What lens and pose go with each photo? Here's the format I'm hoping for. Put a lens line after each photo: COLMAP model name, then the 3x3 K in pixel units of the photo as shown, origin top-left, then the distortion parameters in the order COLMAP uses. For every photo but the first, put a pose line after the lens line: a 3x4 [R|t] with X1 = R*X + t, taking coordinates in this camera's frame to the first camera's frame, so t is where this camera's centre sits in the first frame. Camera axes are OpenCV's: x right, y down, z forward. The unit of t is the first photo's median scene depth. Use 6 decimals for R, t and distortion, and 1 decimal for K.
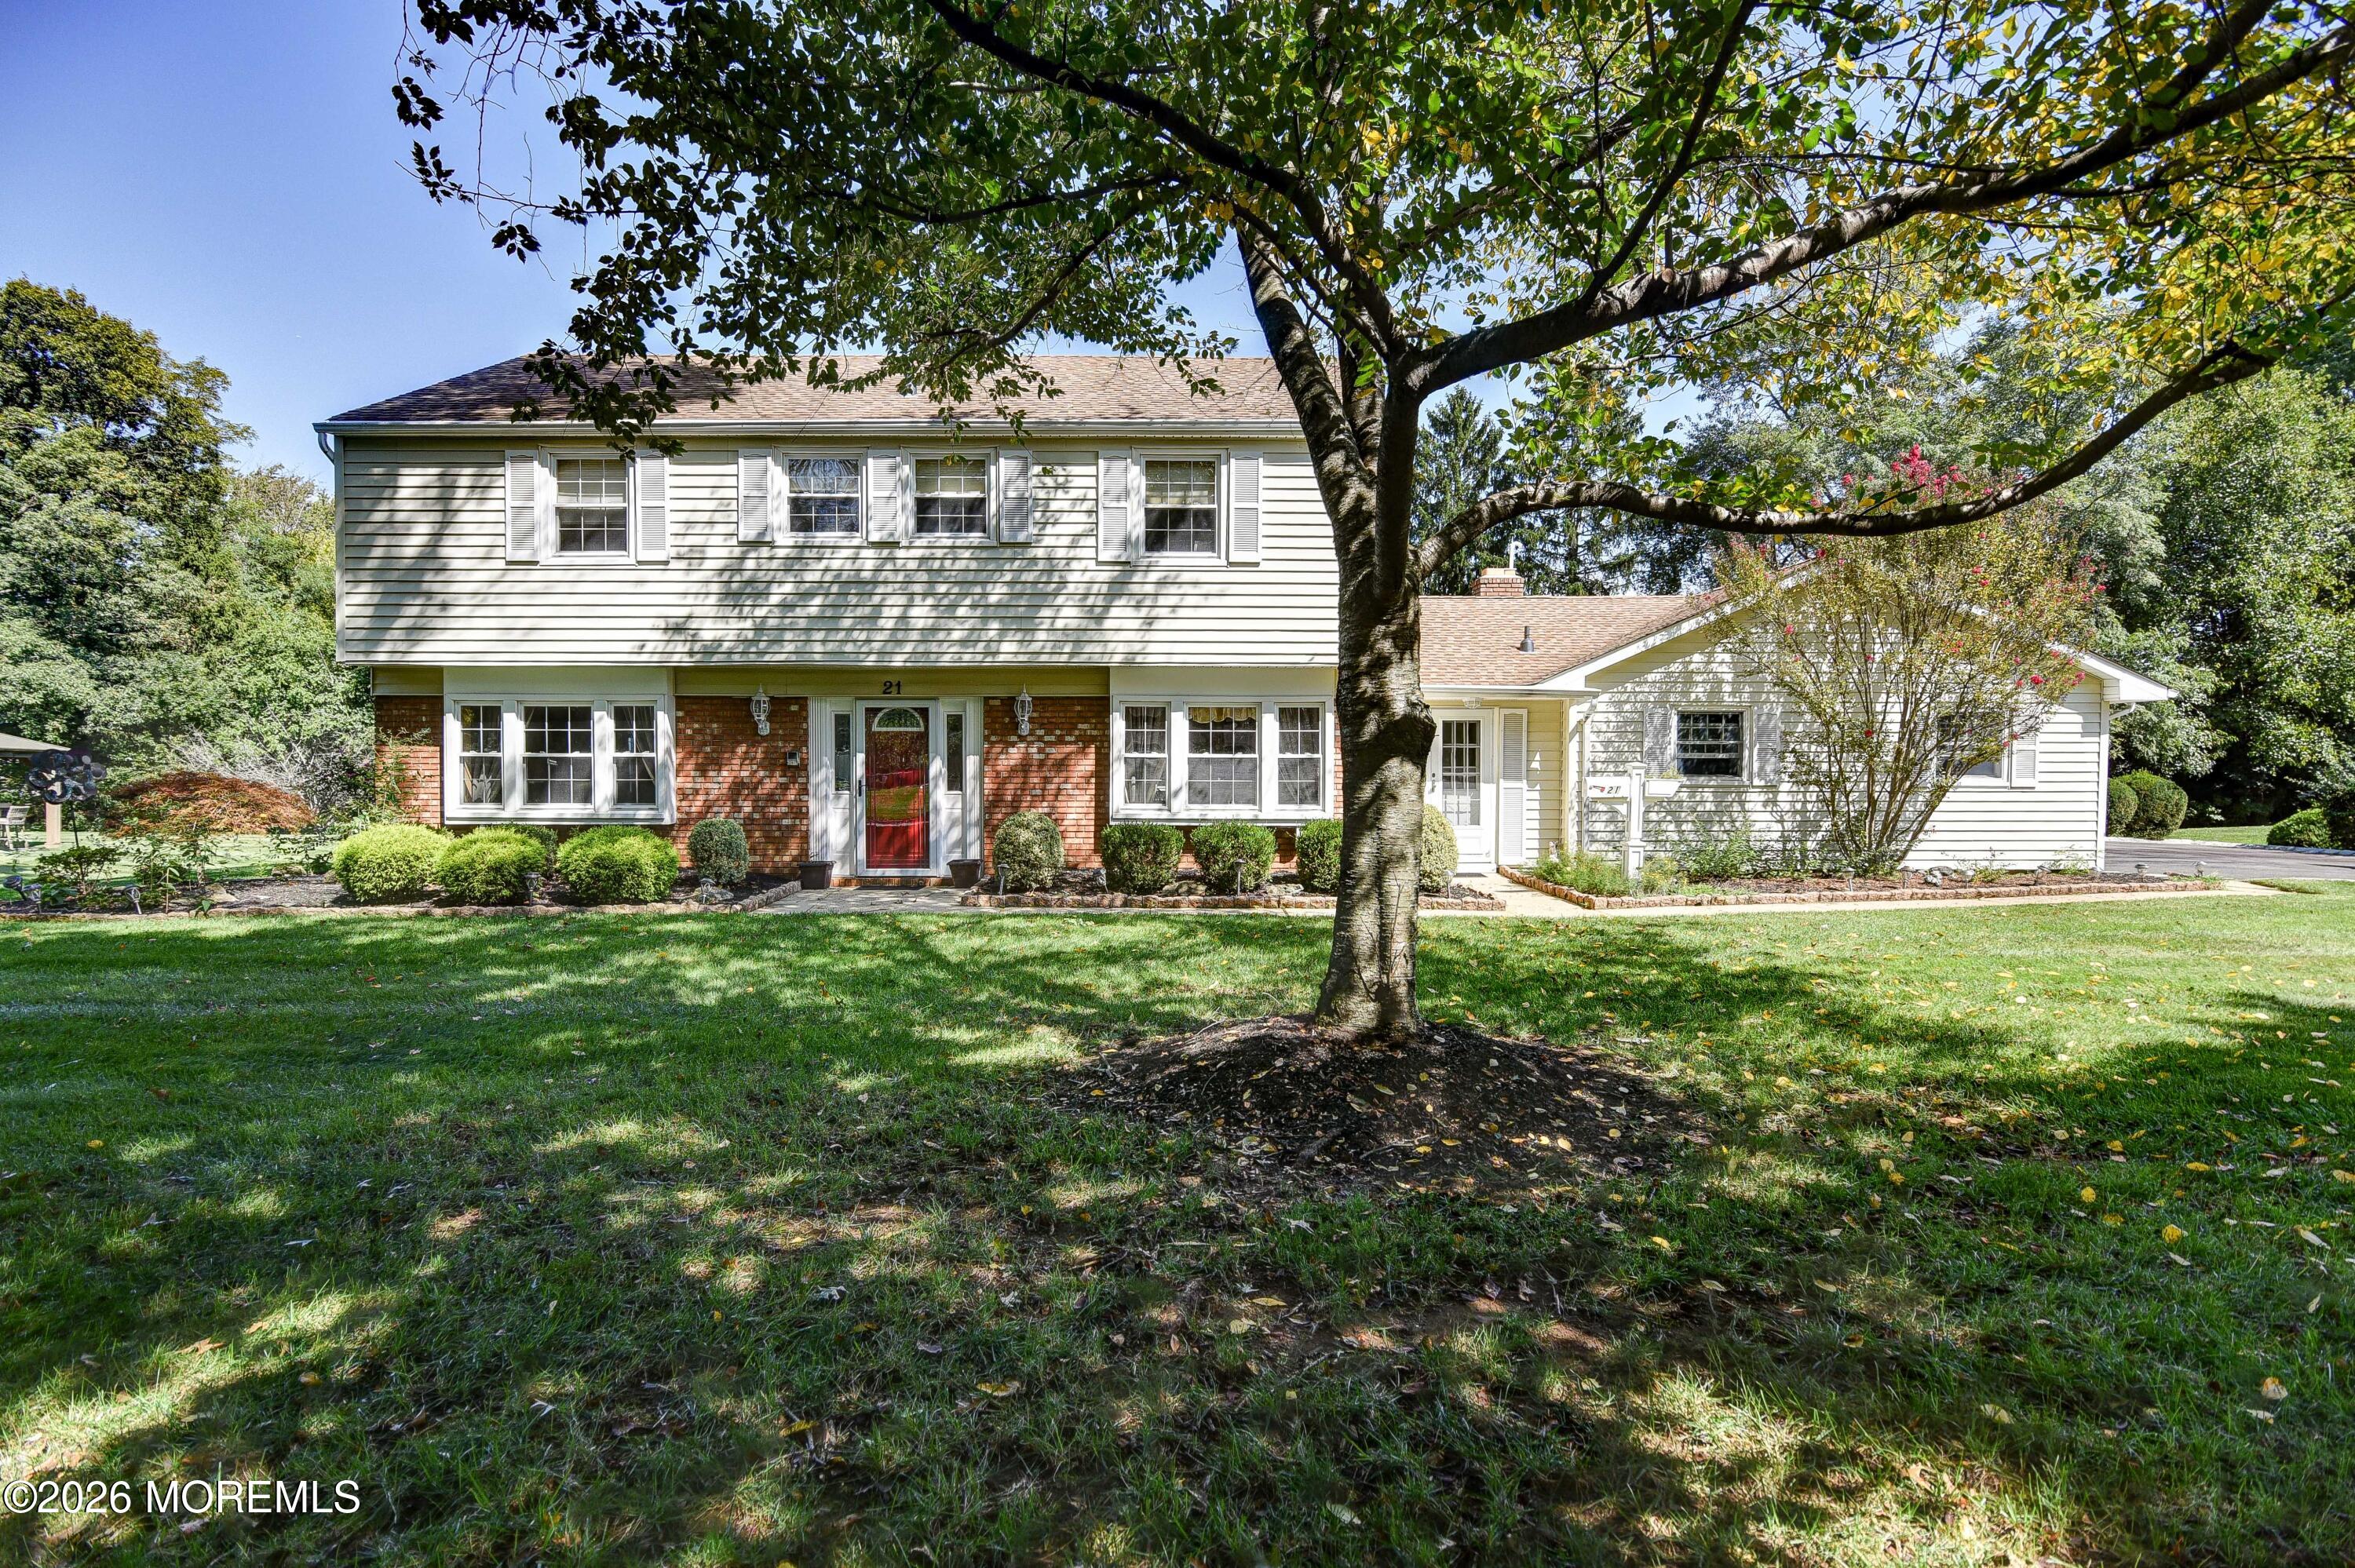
lens RADIAL K [[1175.2, 0, 1177.5], [0, 1175.2, 784.0], [0, 0, 1]] dist [0.001423, 0.000321]
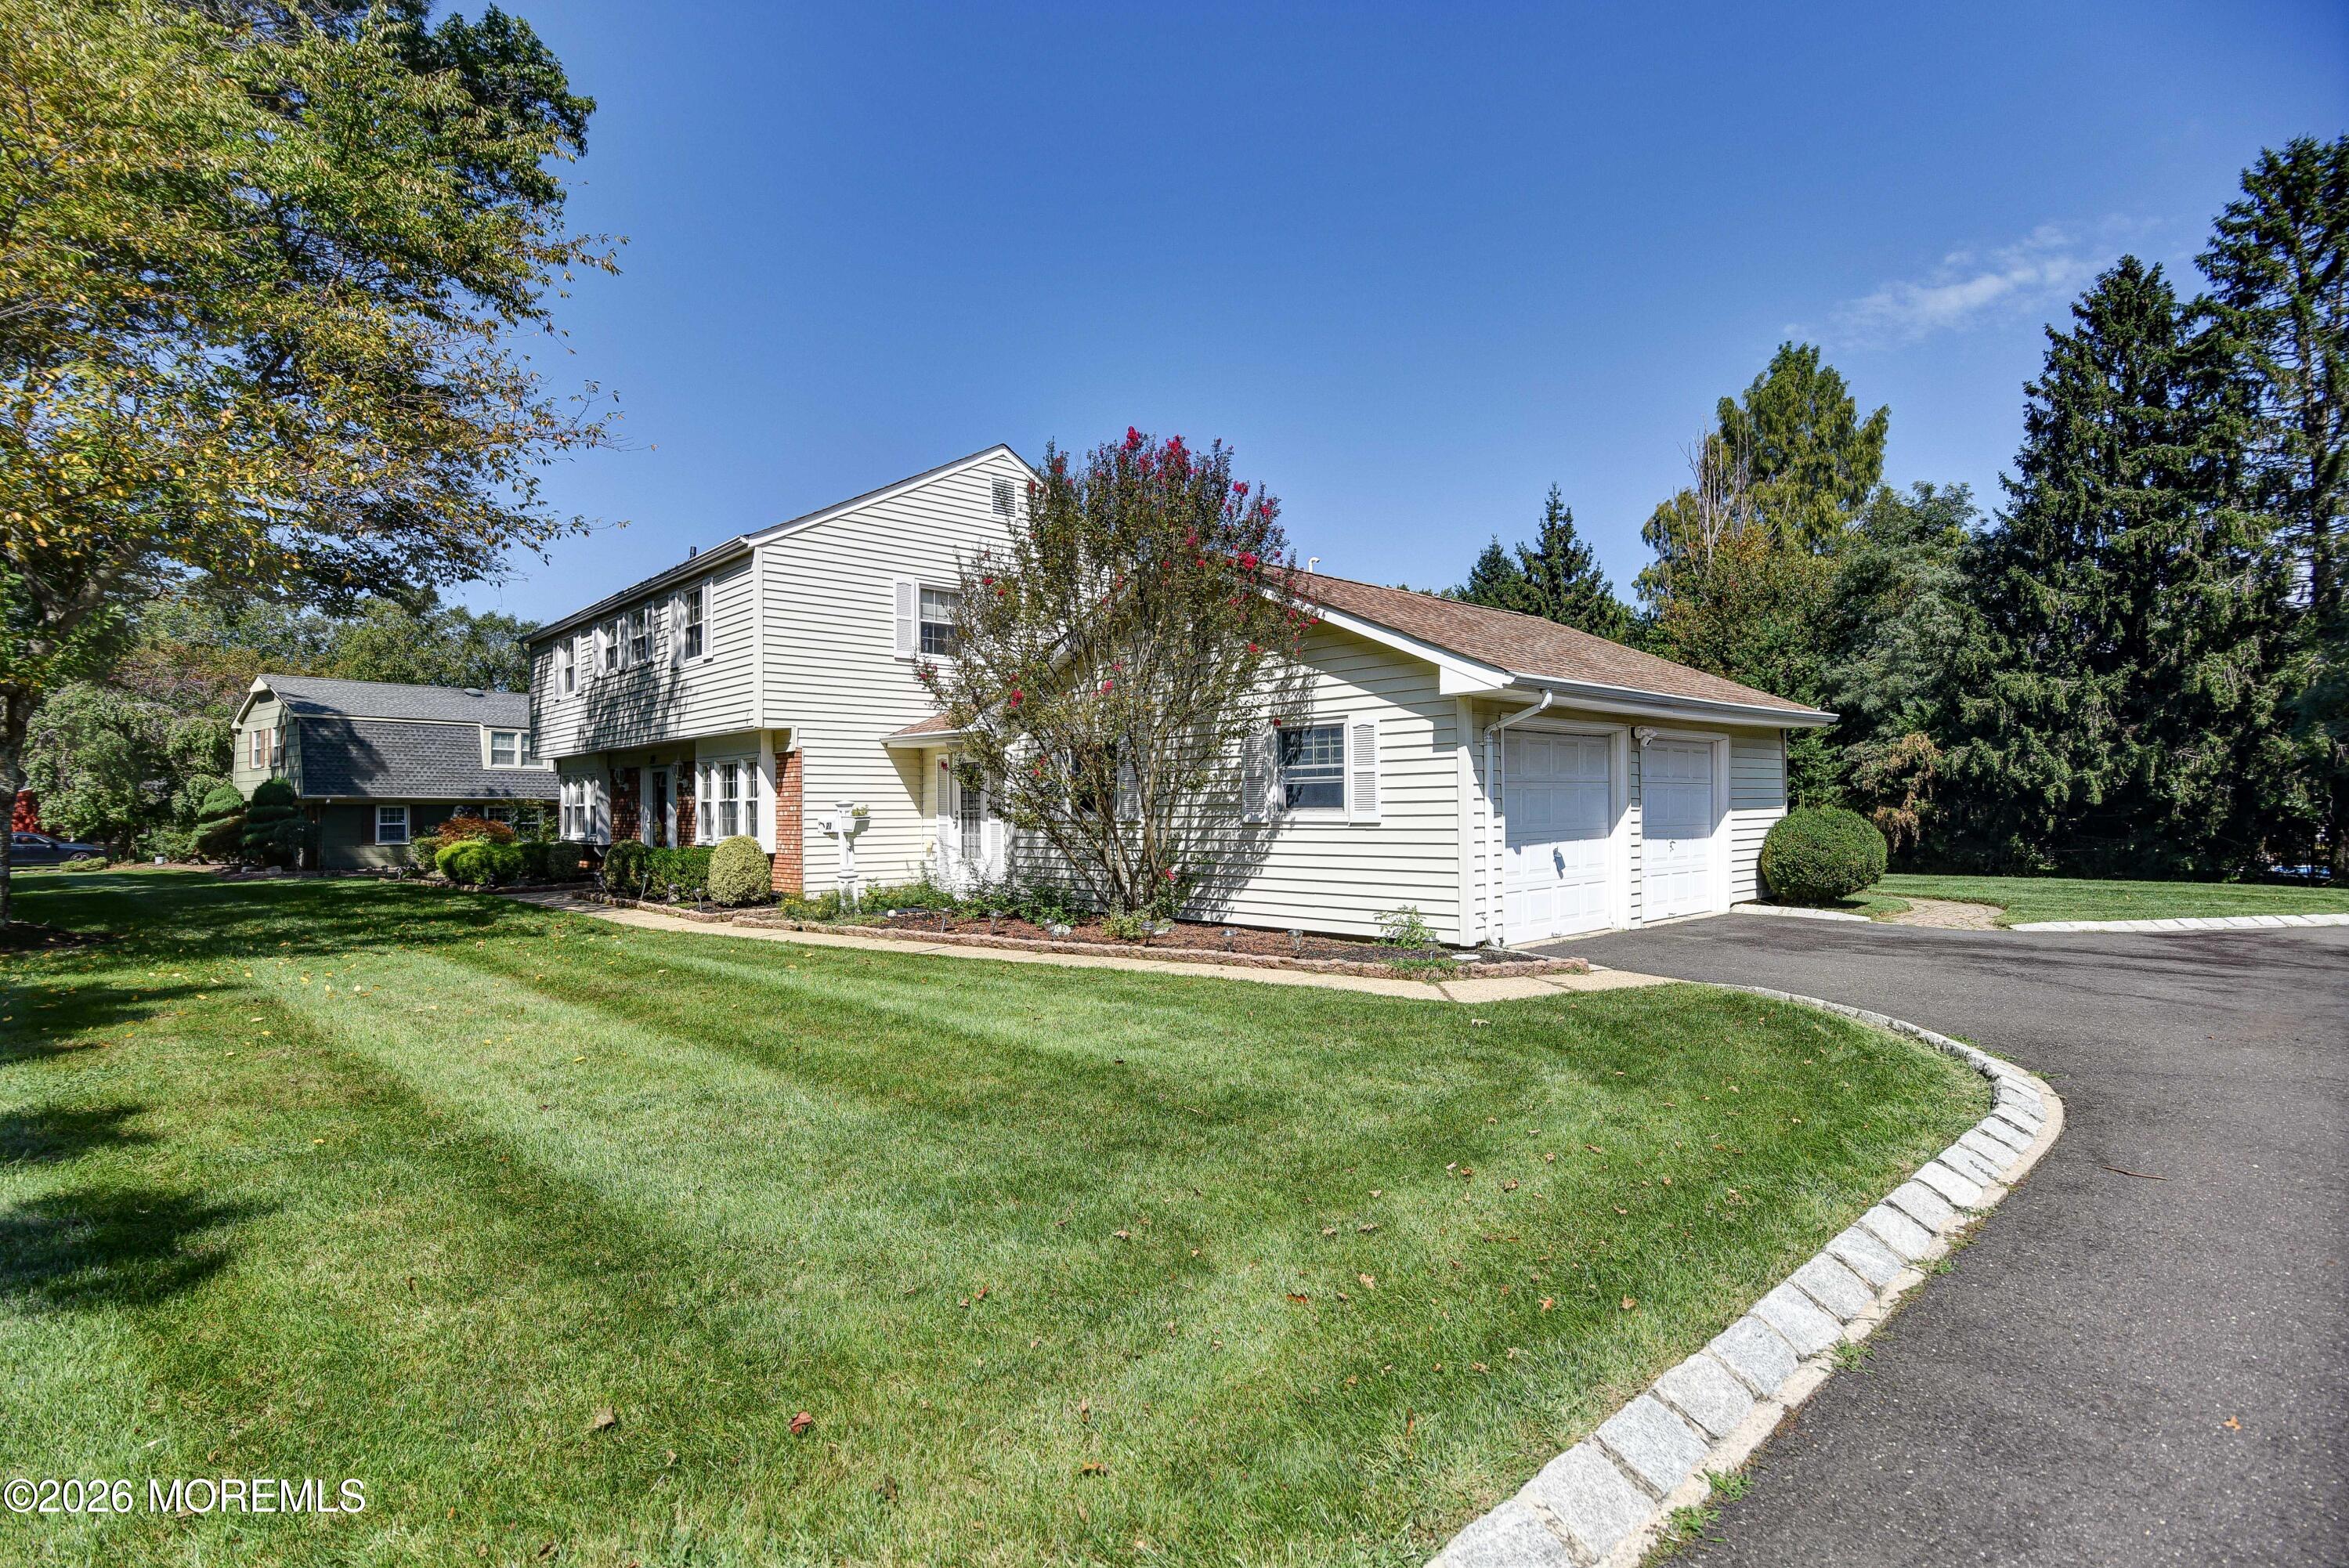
lens RADIAL K [[1172.3, 0, 1174.5], [0, 1172.3, 784.0], [0, 0, 1]] dist [0.001423, 0.000321]
pose [[0.674299, -0.026982, -0.737966, 1.194492], [0.006140, 0.999503, -0.030934, 0.000777], [0.738433, 0.016328, 0.674129, 0.417253]]
